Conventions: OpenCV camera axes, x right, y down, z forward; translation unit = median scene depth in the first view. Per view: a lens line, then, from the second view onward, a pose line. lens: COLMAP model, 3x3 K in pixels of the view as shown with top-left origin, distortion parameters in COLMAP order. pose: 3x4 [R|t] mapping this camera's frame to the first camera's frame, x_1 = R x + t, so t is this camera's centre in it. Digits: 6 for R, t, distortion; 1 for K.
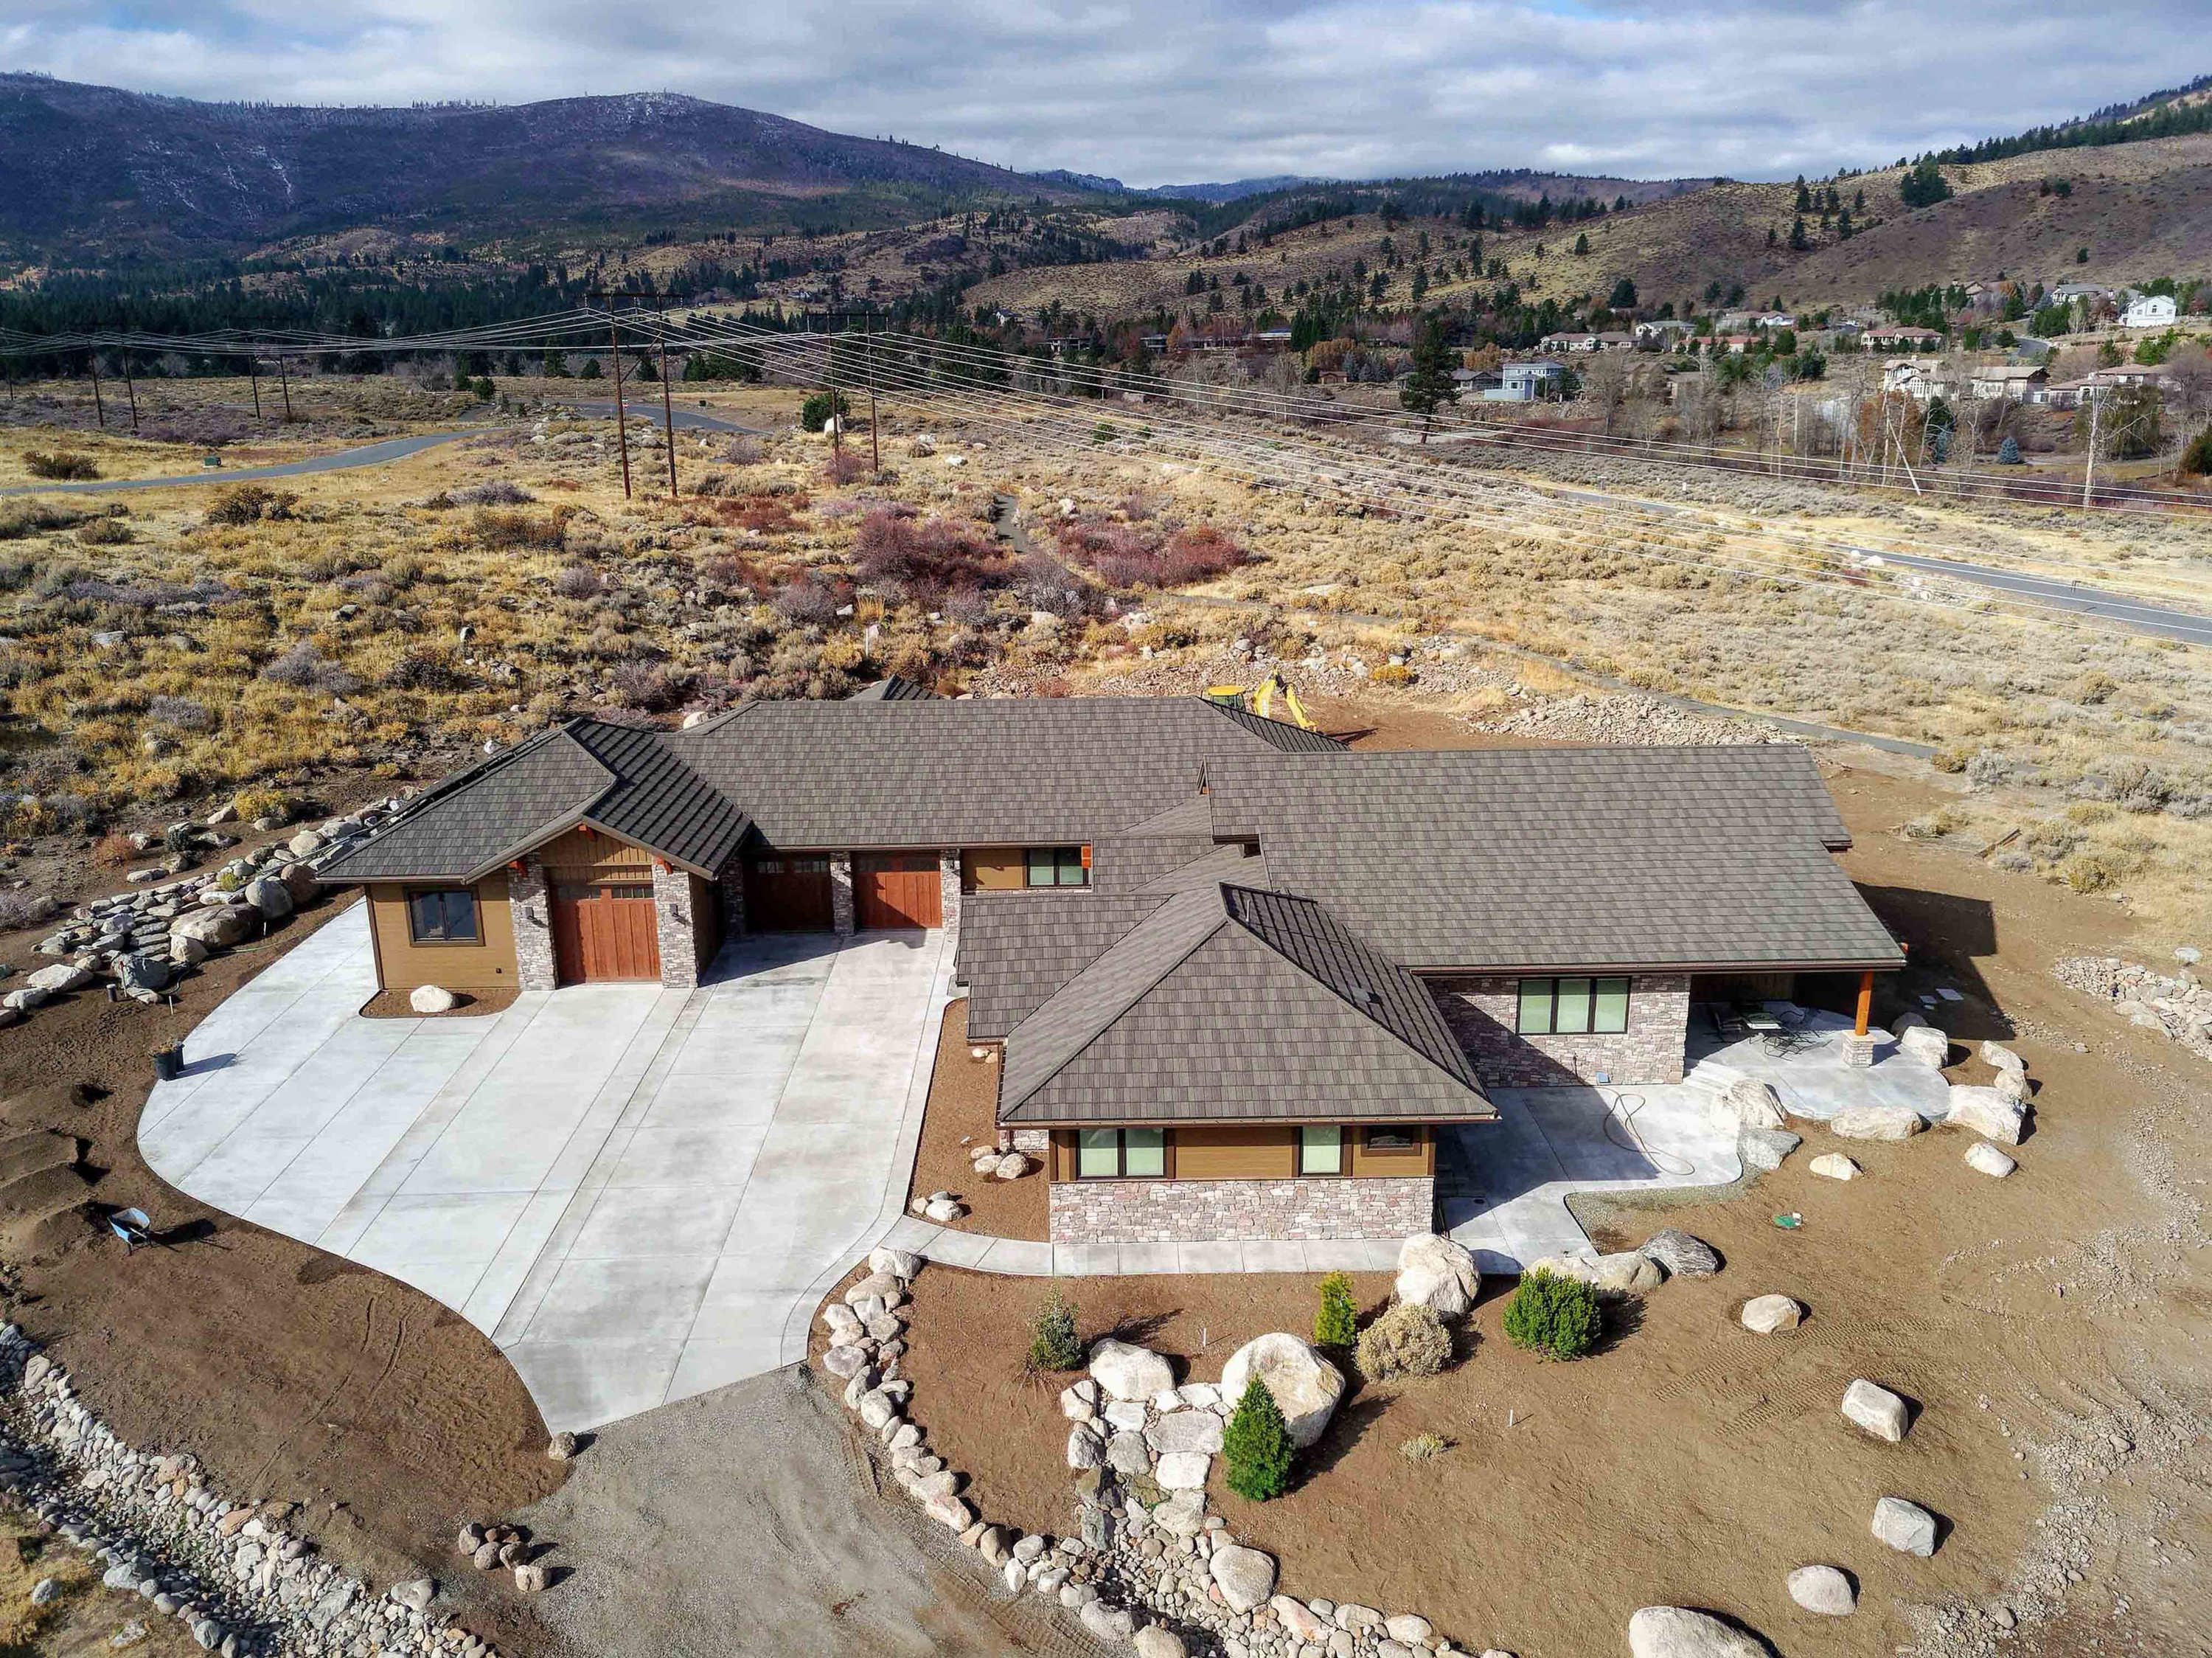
lens RADIAL K [[1701.1, 0, 1106.0], [0, 1701.1, 829.0], [0, 0, 1]] dist [-0.000203, -0.000370]
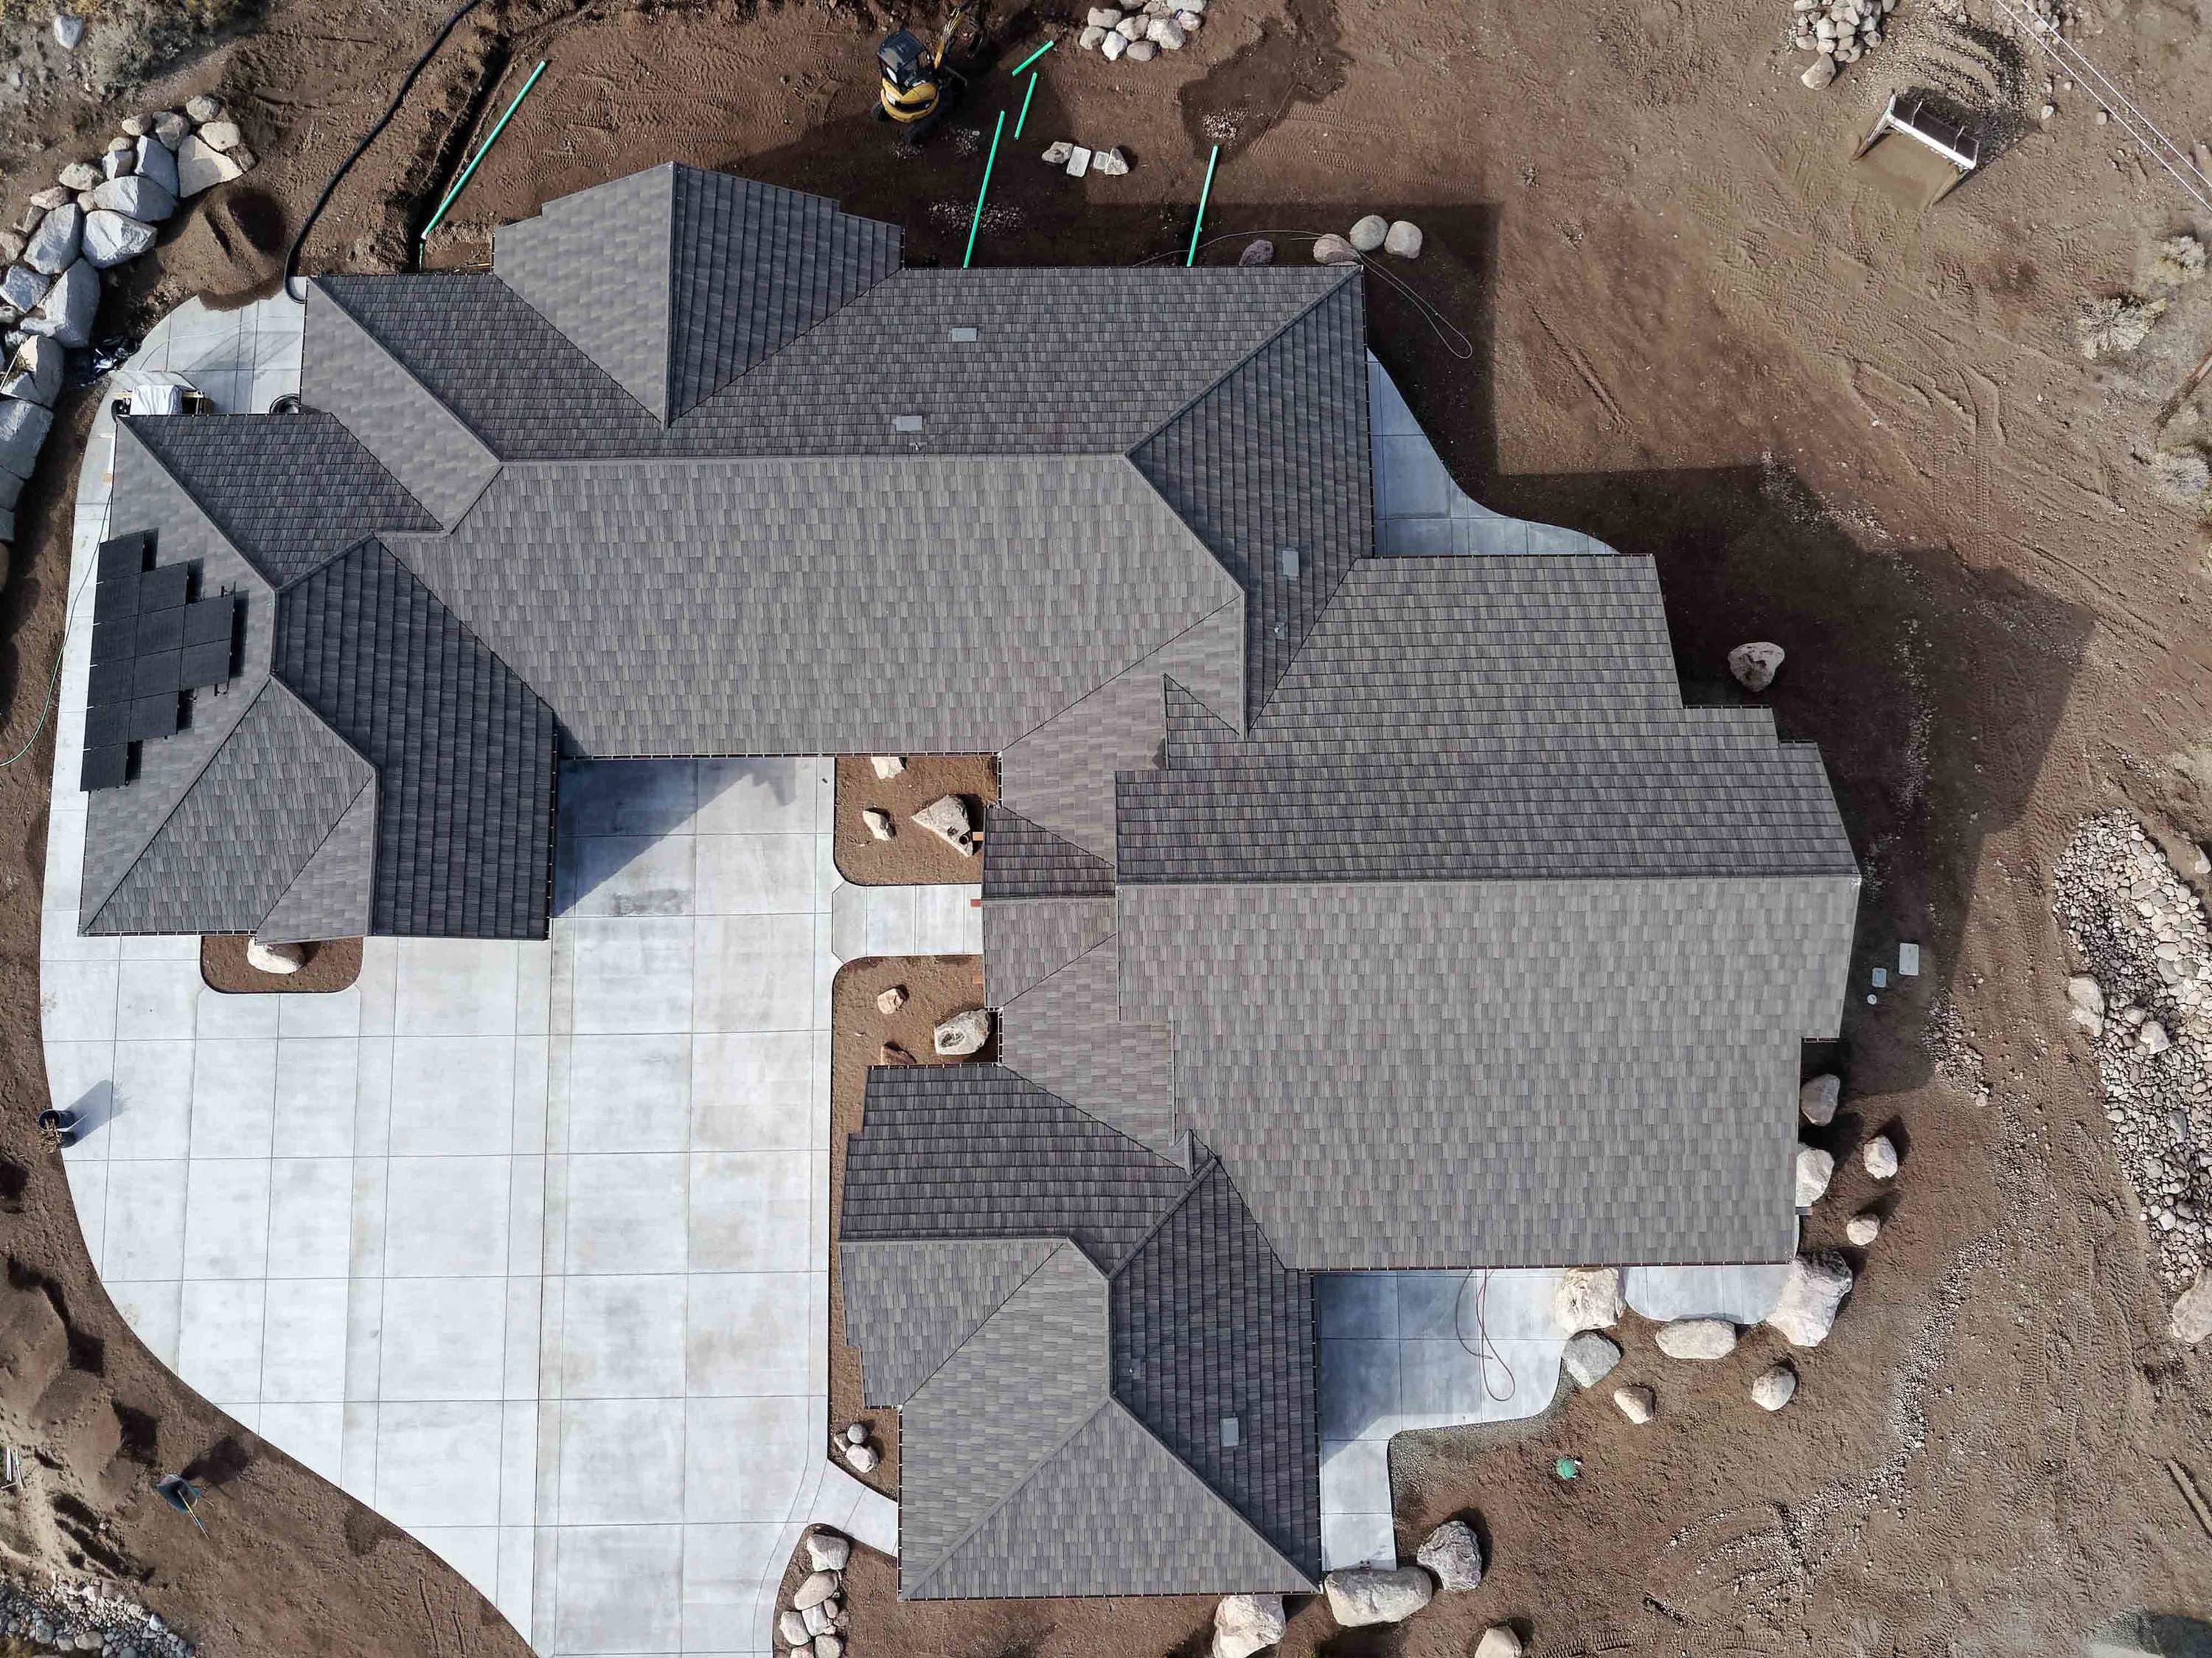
lens RADIAL K [[1699.7, 0, 1118.4], [0, 1699.7, 841.7], [0, 0, 1]] dist [-0.010808, 0.004002]
pose [[0.999792, 0.004711, 0.019835, 0.038394], [-0.020037, 0.406447, 0.913455, -0.691087], [-0.003758, -0.913662, 0.406457, 0.613497]]
